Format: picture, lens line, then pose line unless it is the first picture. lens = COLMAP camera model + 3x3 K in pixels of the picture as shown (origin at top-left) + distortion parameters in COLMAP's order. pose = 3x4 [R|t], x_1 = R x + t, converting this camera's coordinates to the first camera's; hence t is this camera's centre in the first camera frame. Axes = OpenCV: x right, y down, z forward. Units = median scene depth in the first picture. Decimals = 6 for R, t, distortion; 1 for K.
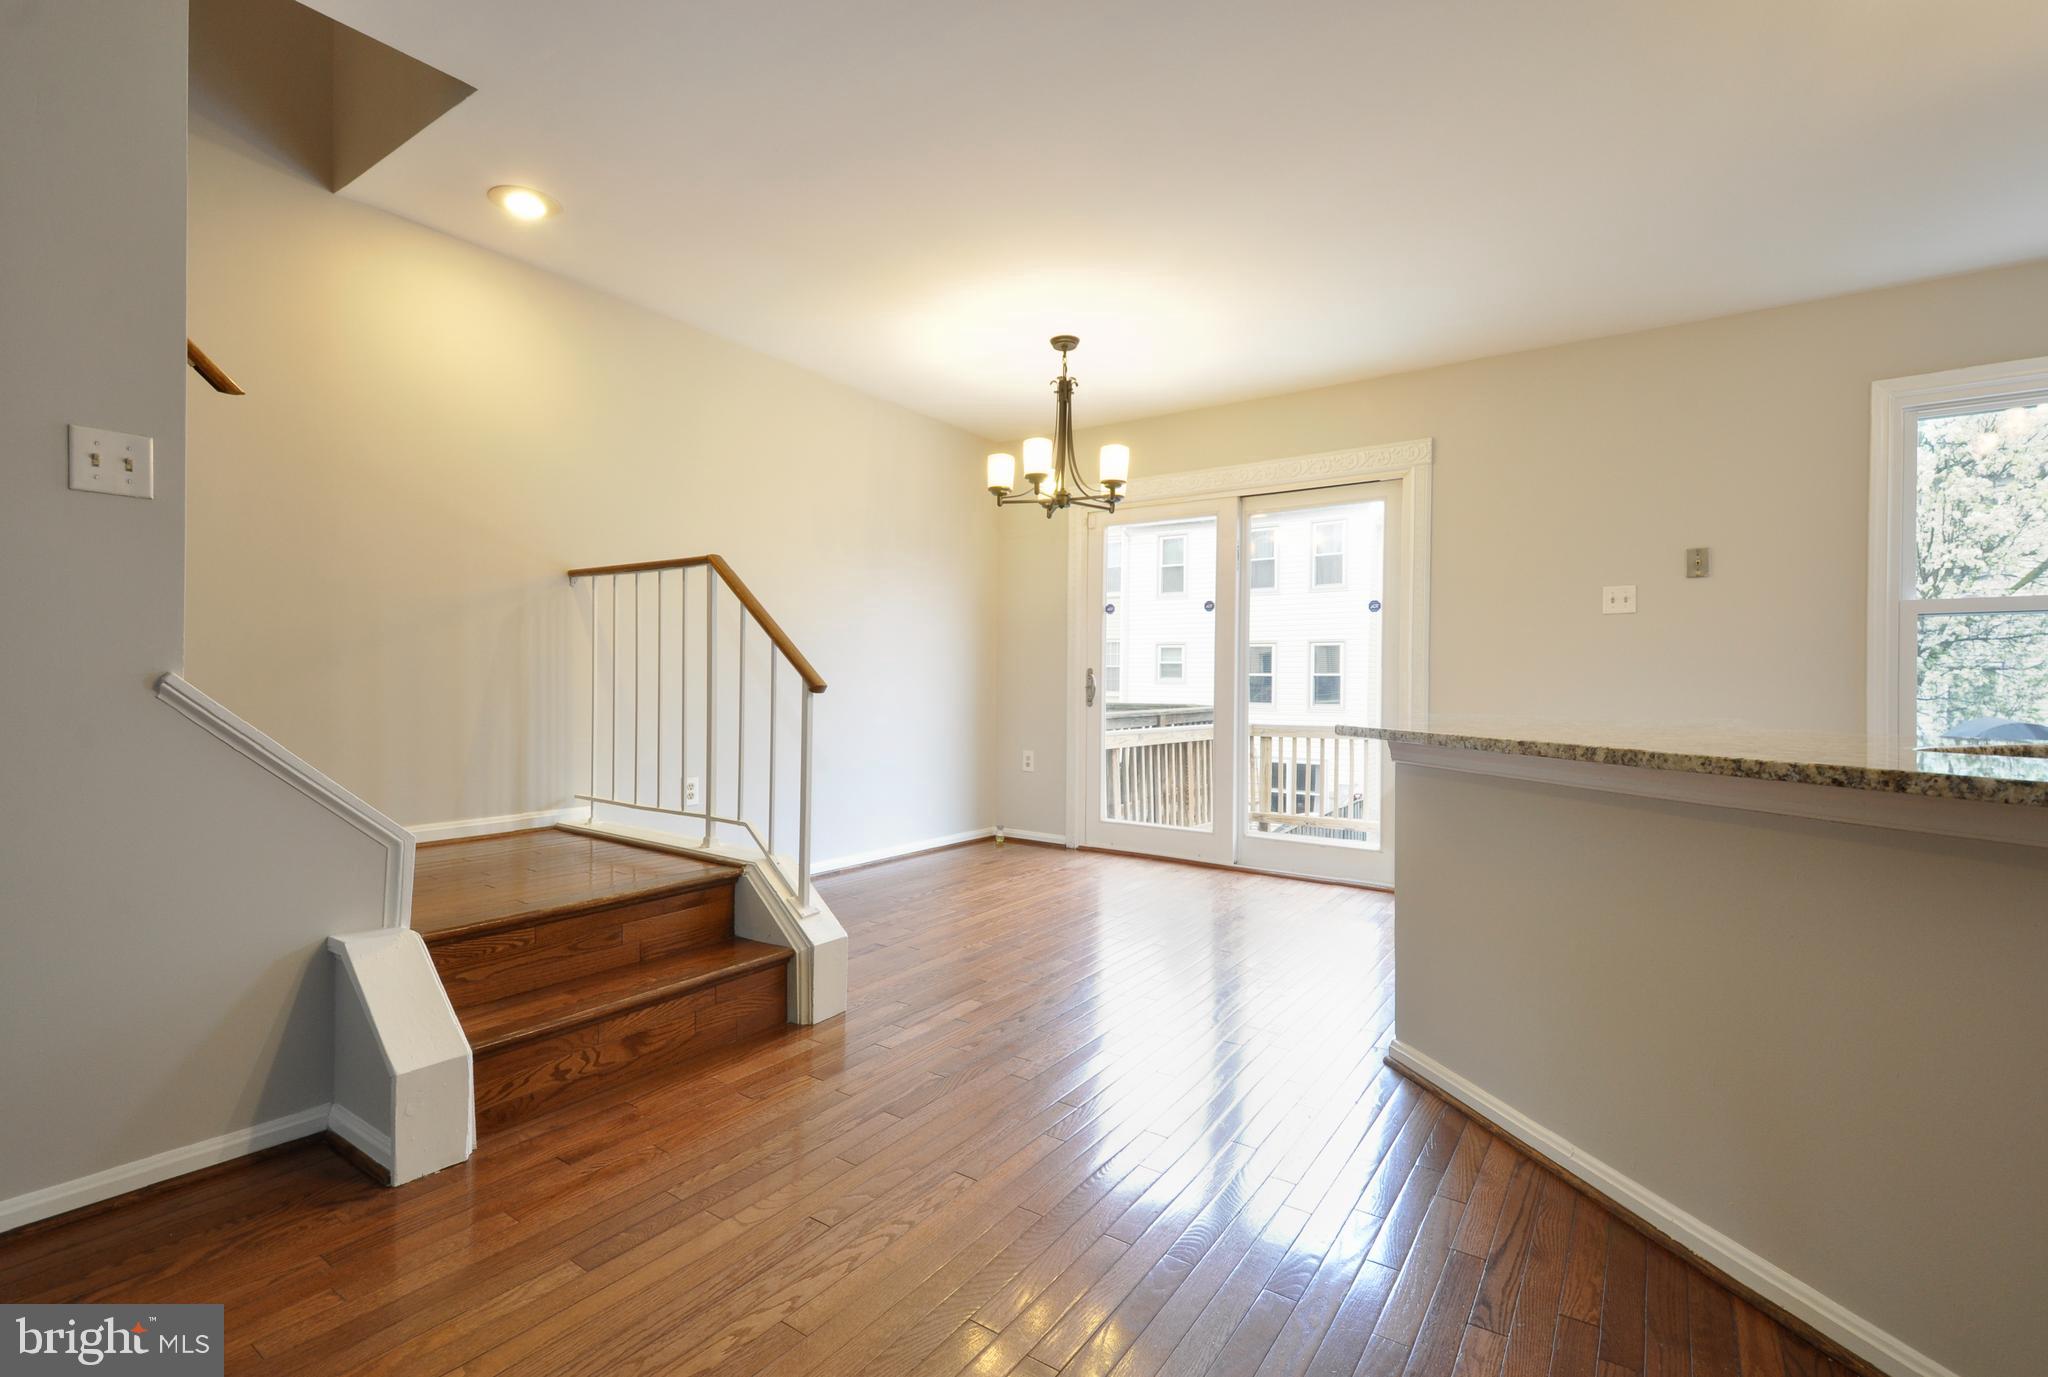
lens RADIAL K [[943.5, 0, 1024.0], [0, 943.5, 688.5], [0, 0, 1]] dist [0.001681, 0.000038]
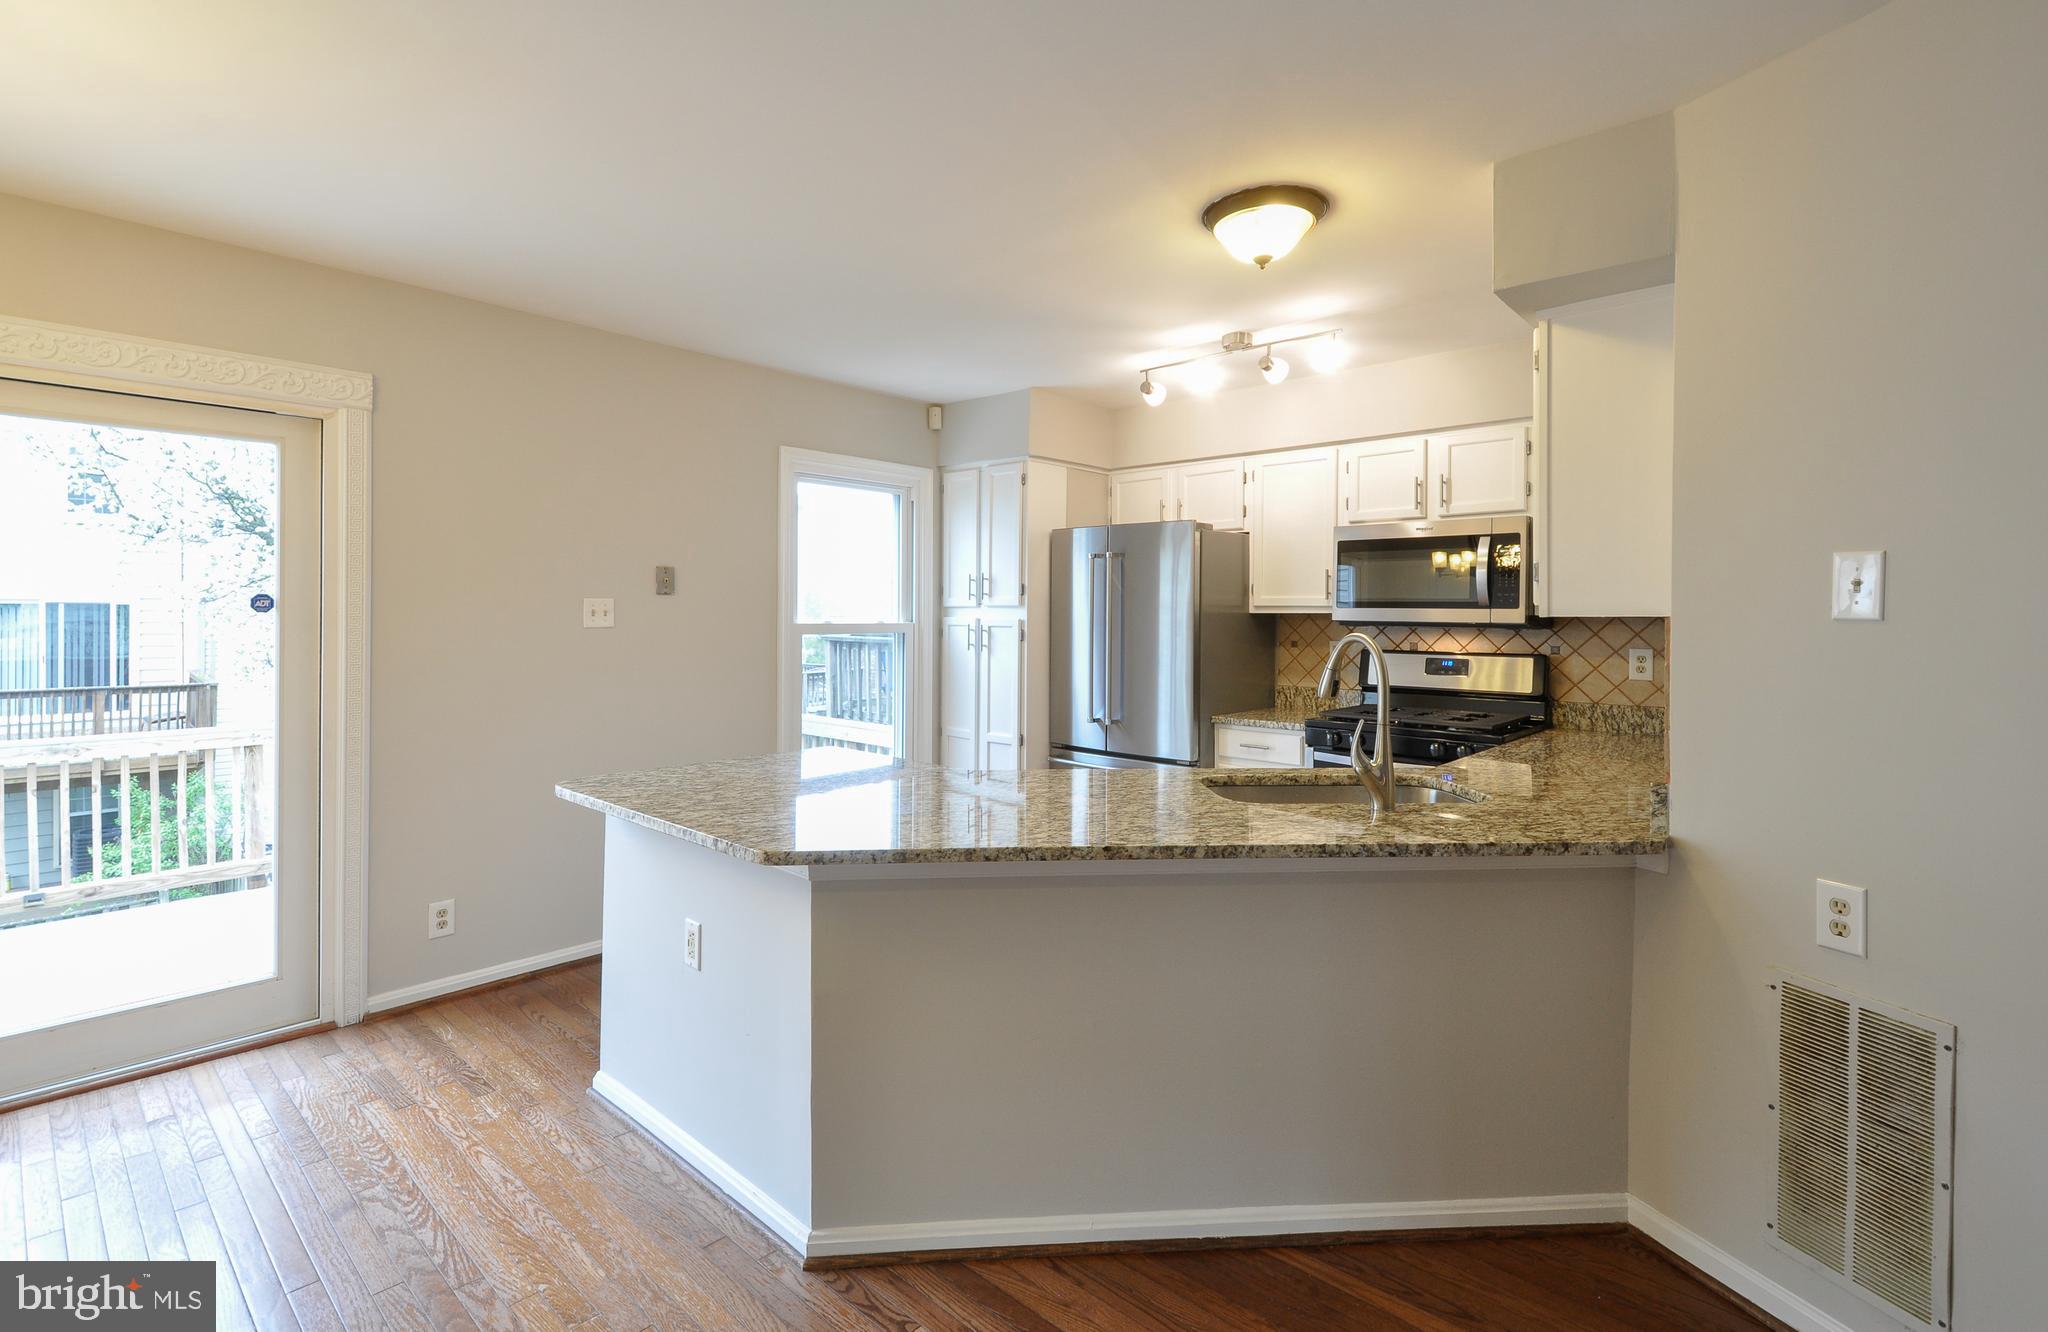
lens RADIAL K [[932.4, 0, 1025.7], [0, 932.4, 618.3], [0, 0, 1]] dist [0.042807, -0.020930]
pose [[0.140307, -0.005015, 0.990095, -0.242420], [-0.000626, 0.999987, 0.005153, -0.097598], [-0.990108, -0.001343, 0.140302, 0.468953]]
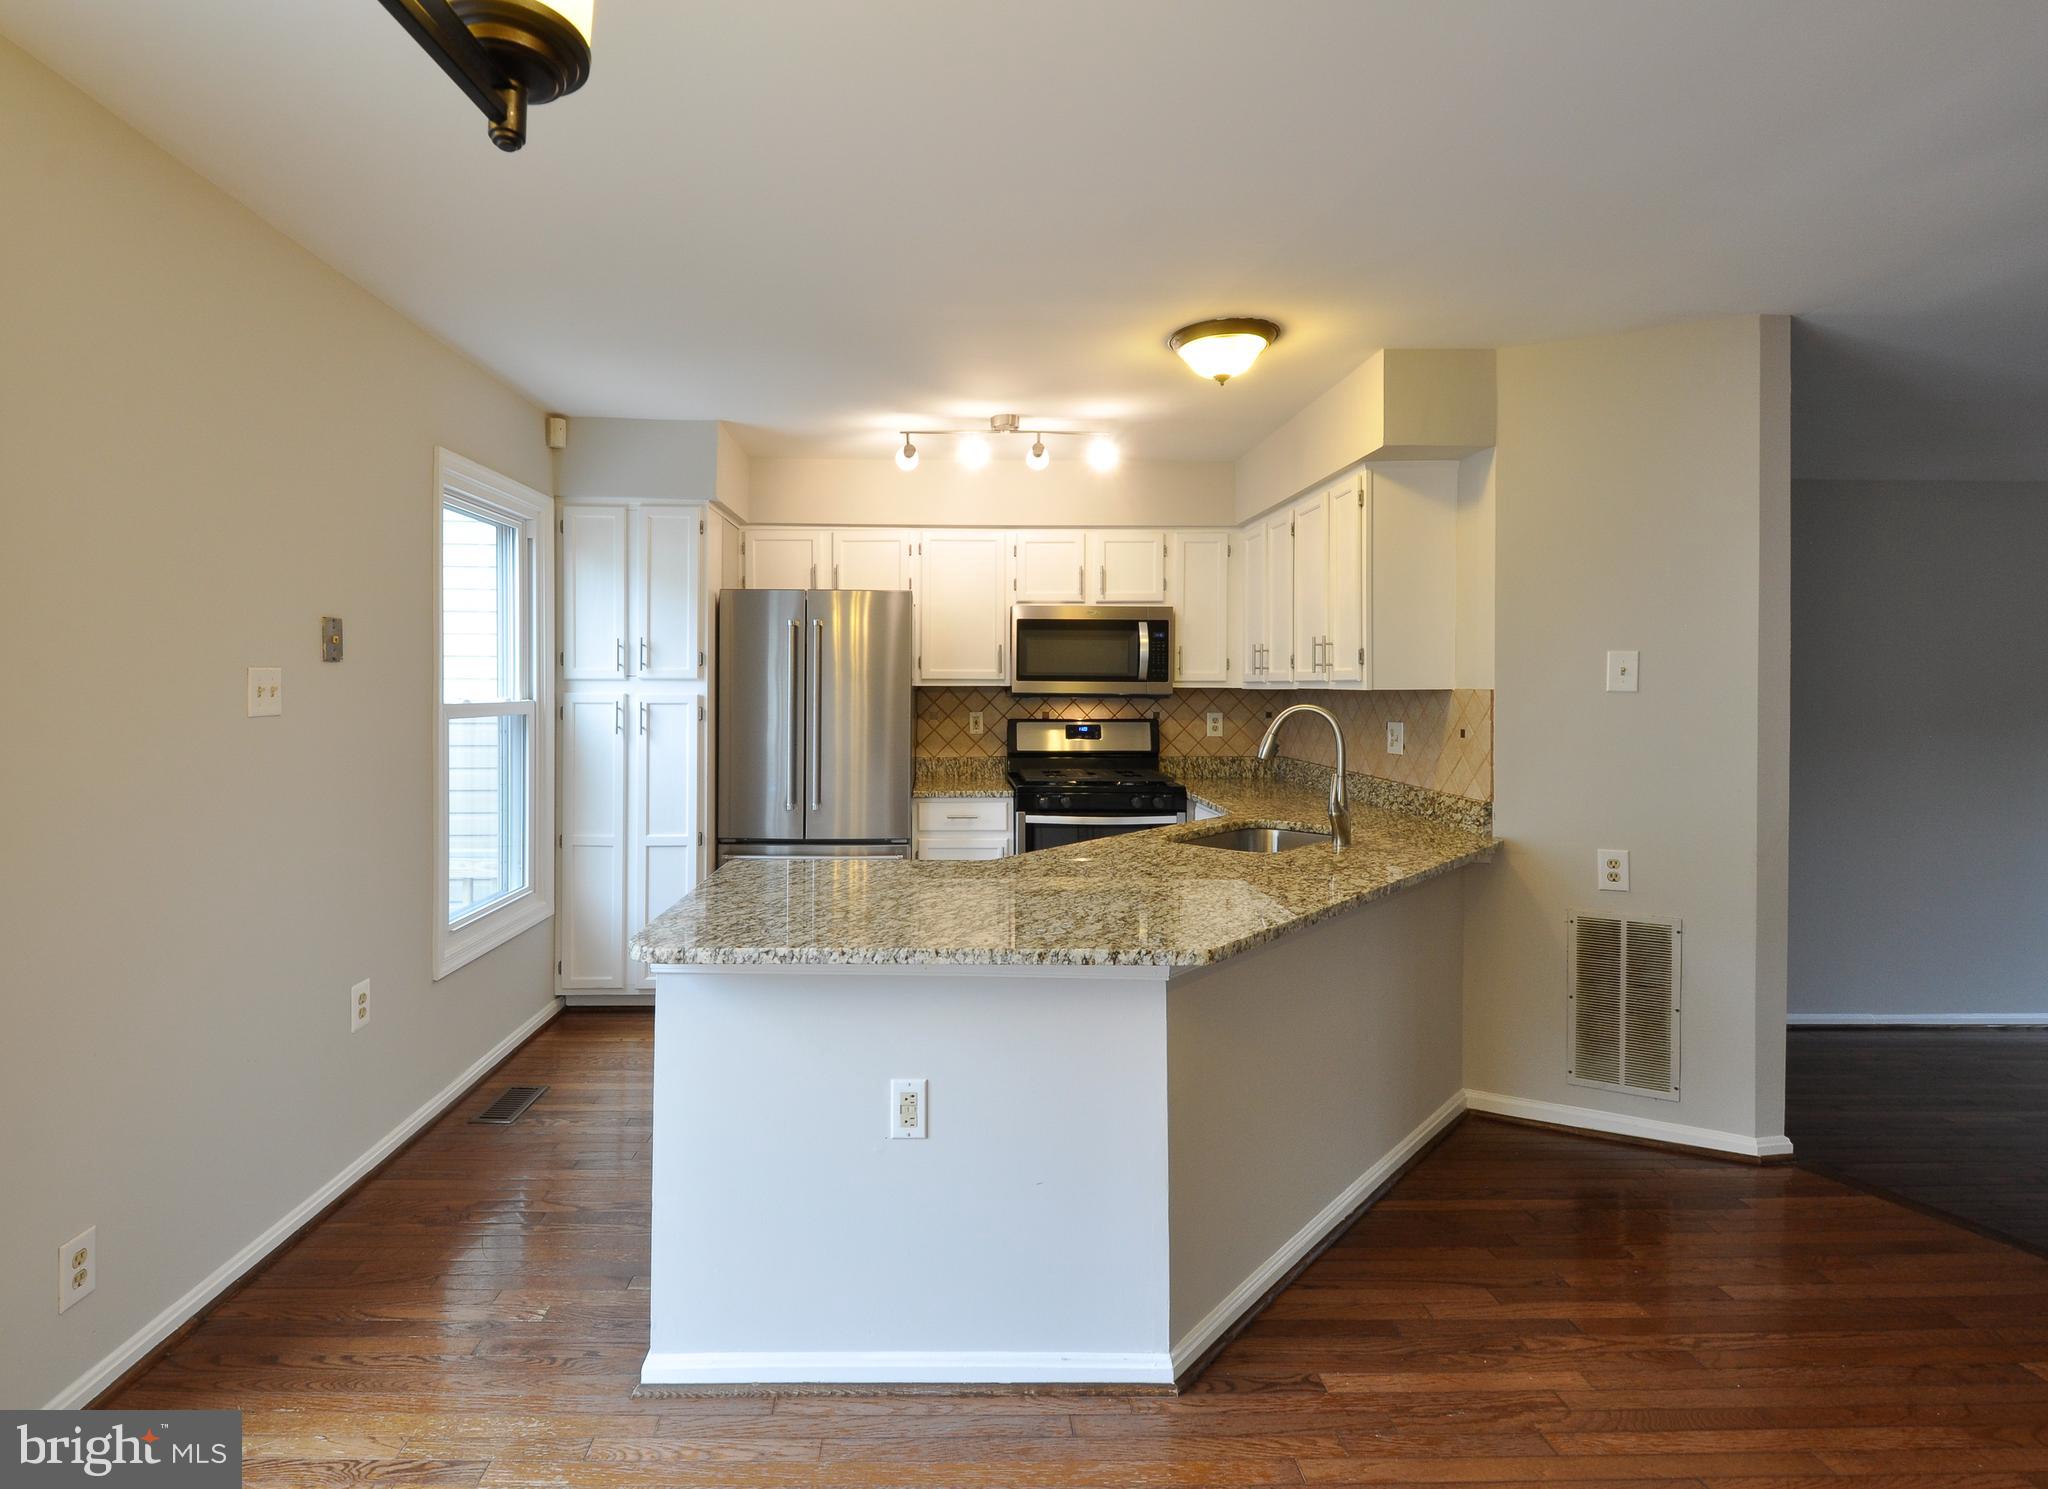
lens RADIAL K [[1014.3, 0, 973.2], [0, 1014.3, 689.8], [0, 0, 1]] dist [0.044897, -0.026996]
pose [[-0.566335, -0.006471, 0.824150, -0.122107], [0.000791, 0.999964, 0.008395, -0.104048], [-0.824175, 0.005406, -0.566310, 1.041258]]
